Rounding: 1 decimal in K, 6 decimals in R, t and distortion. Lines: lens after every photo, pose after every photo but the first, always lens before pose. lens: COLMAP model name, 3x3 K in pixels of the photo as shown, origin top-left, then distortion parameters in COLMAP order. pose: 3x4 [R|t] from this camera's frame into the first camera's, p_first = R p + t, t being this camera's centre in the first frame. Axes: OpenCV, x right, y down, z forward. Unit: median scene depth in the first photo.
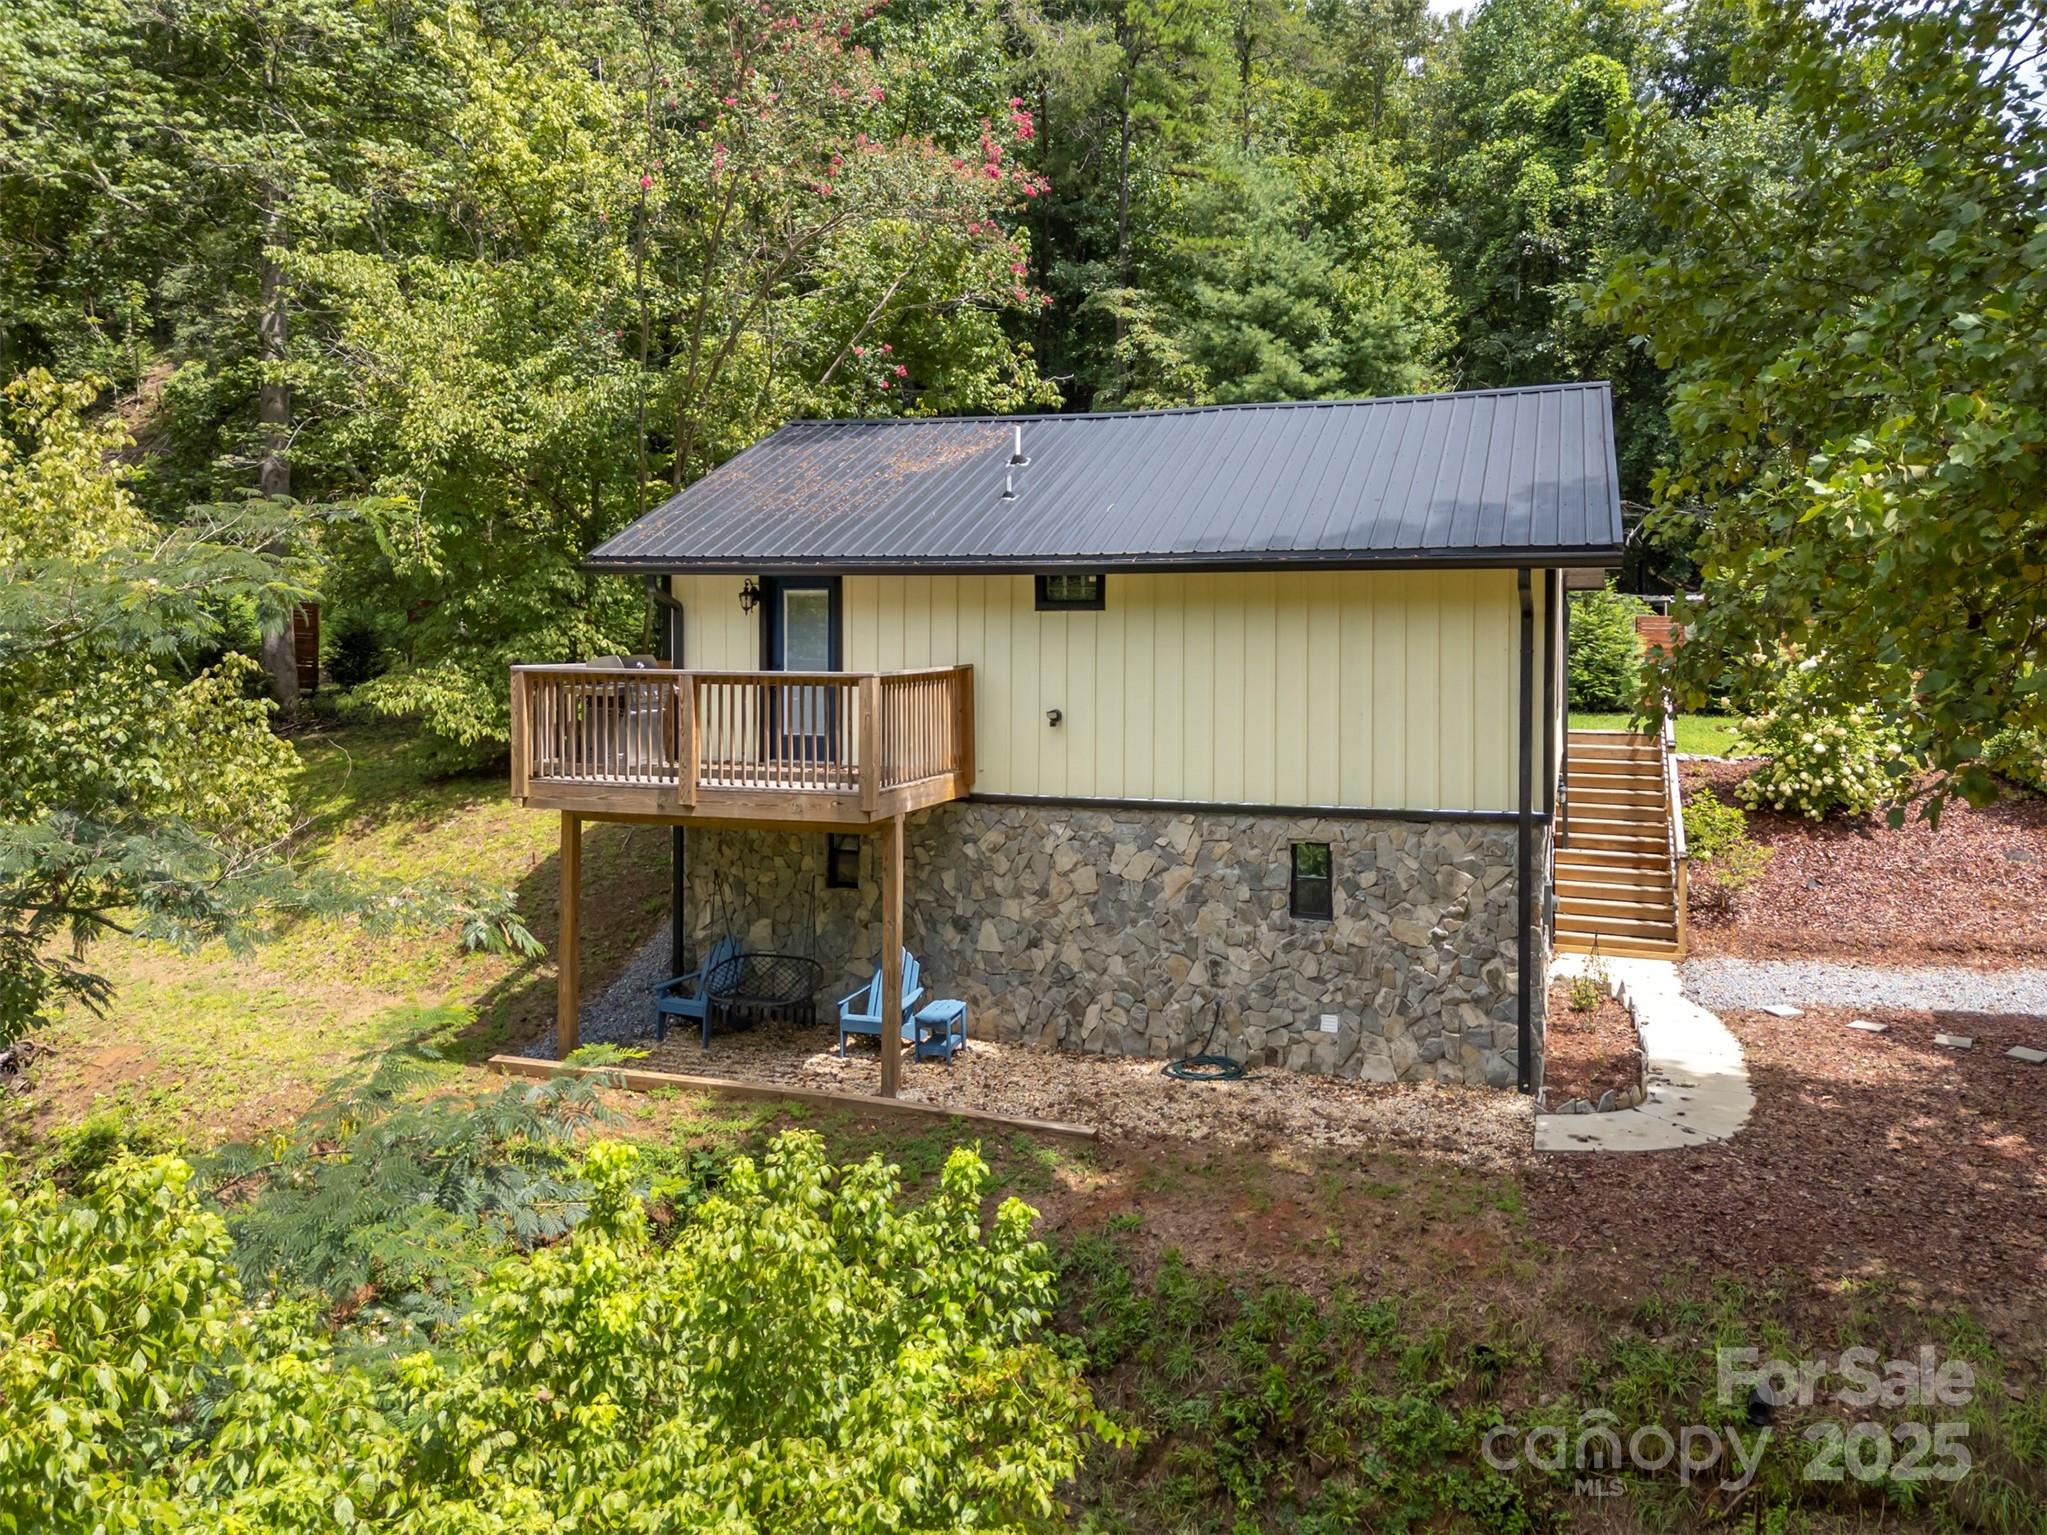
lens RADIAL K [[1608.1, 0, 1017.2], [0, 1608.1, 768.5], [0, 0, 1]] dist [0.102157, -0.086847]
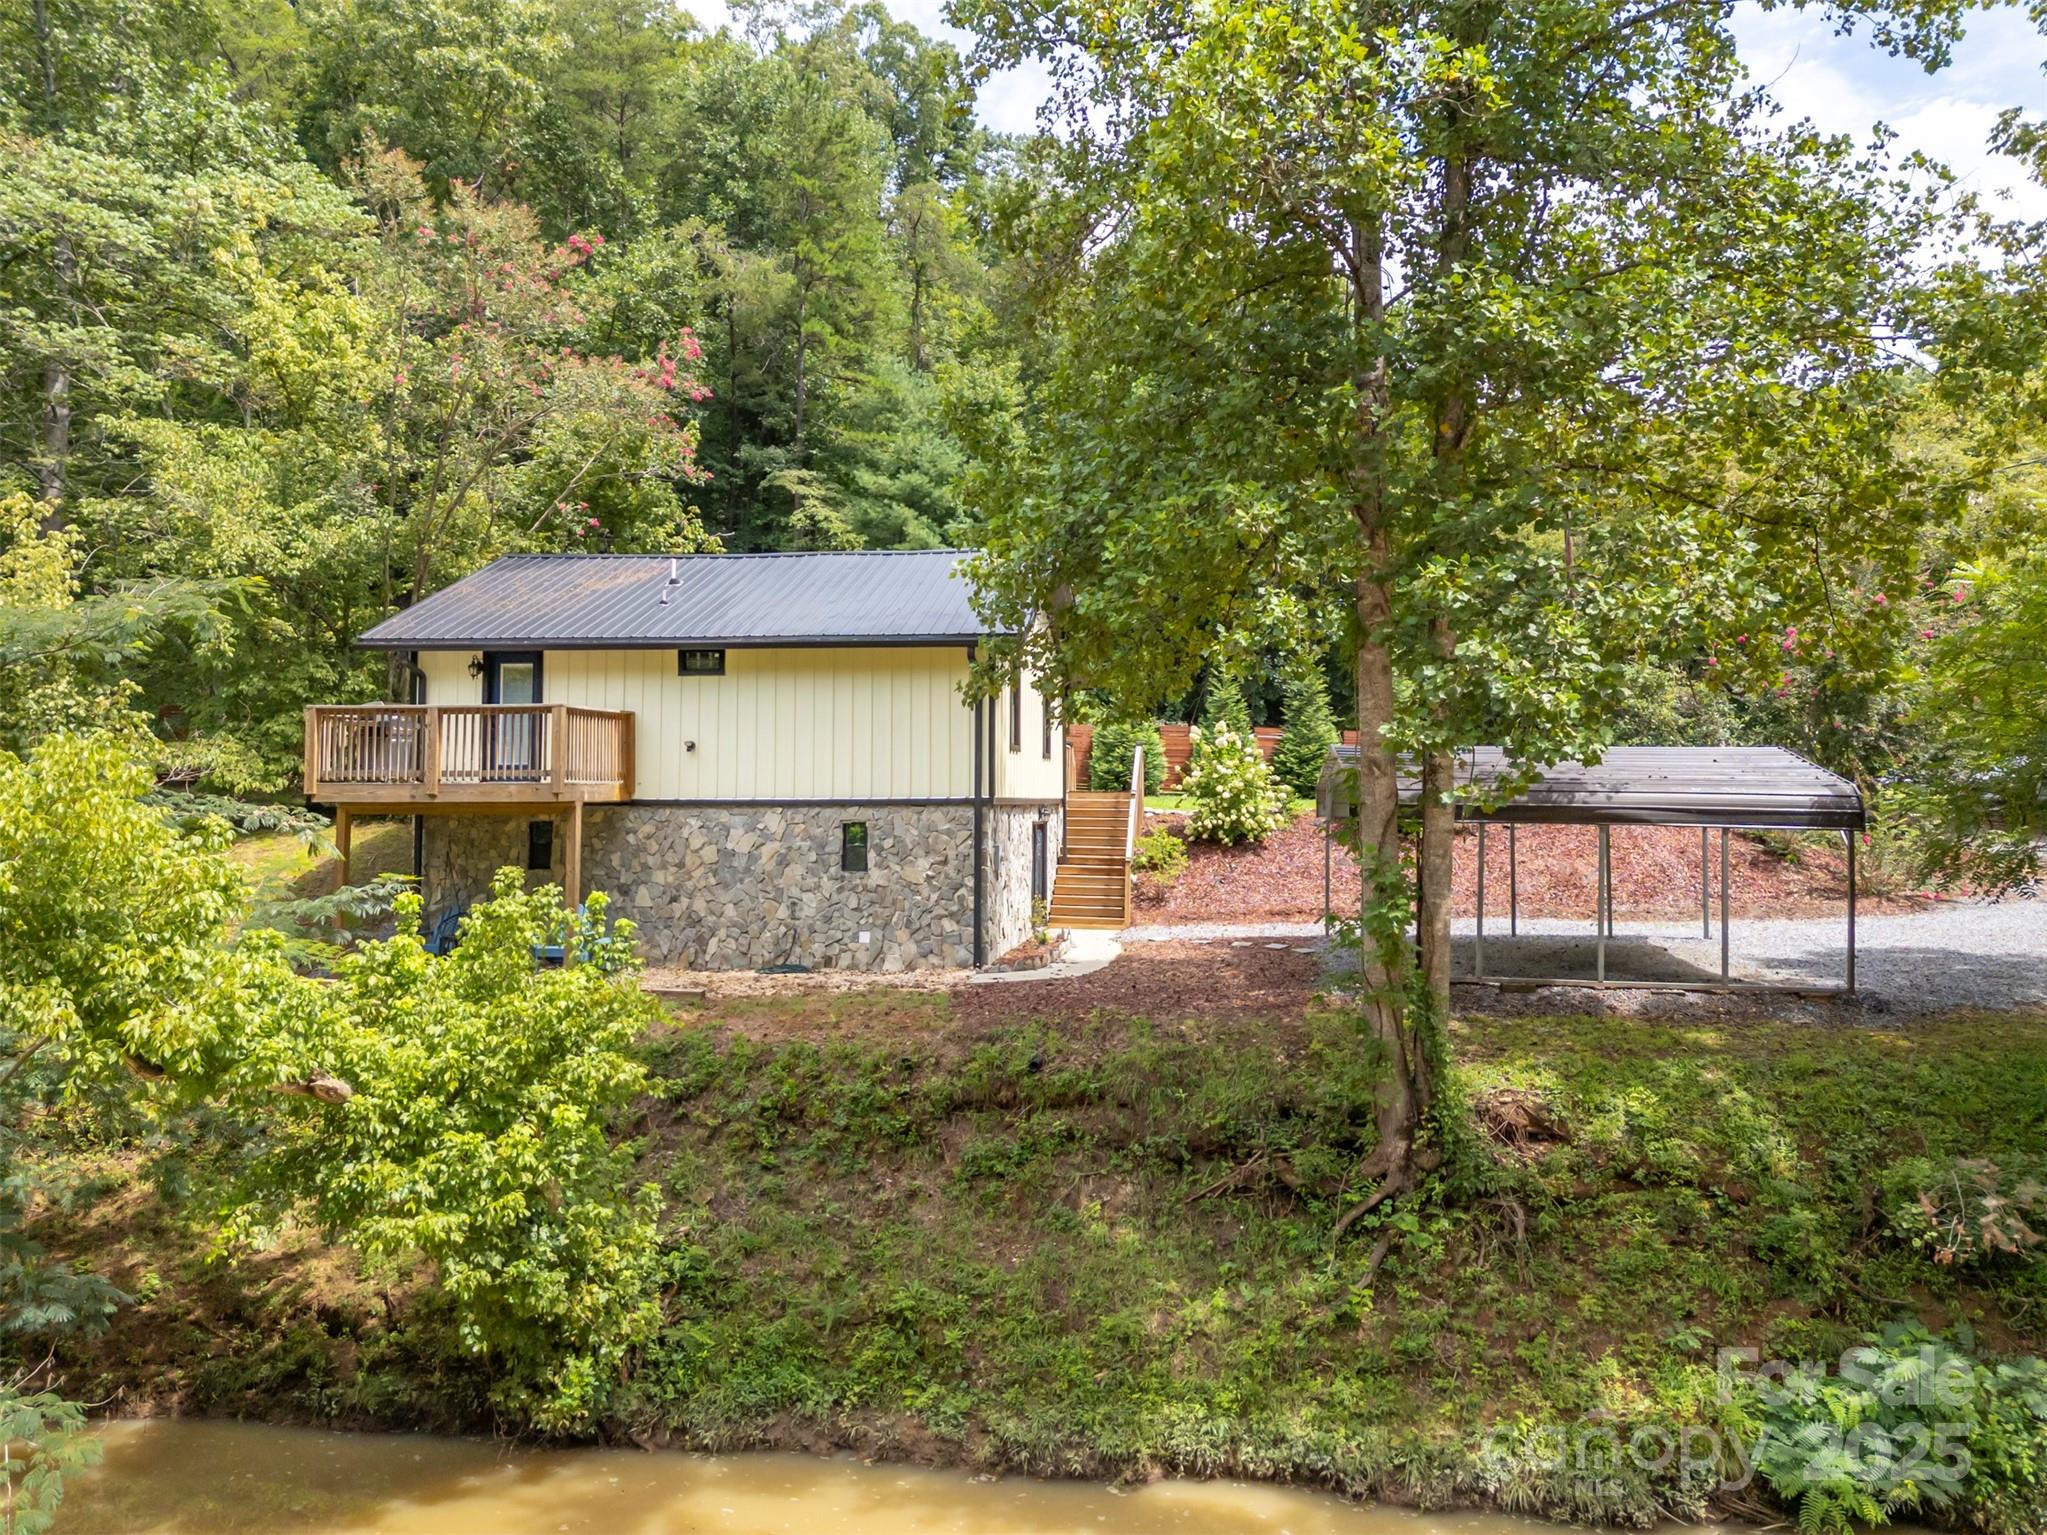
lens RADIAL K [[1608.1, 0, 979.0], [0, 1608.1, 783.2], [0, 0, 1]] dist [0.102157, -0.086847]
pose [[0.988652, 0.007931, 0.150015, 0.047250], [0.006594, 0.995351, -0.096085, 0.108877], [-0.150080, 0.095983, 0.984004, -0.375639]]
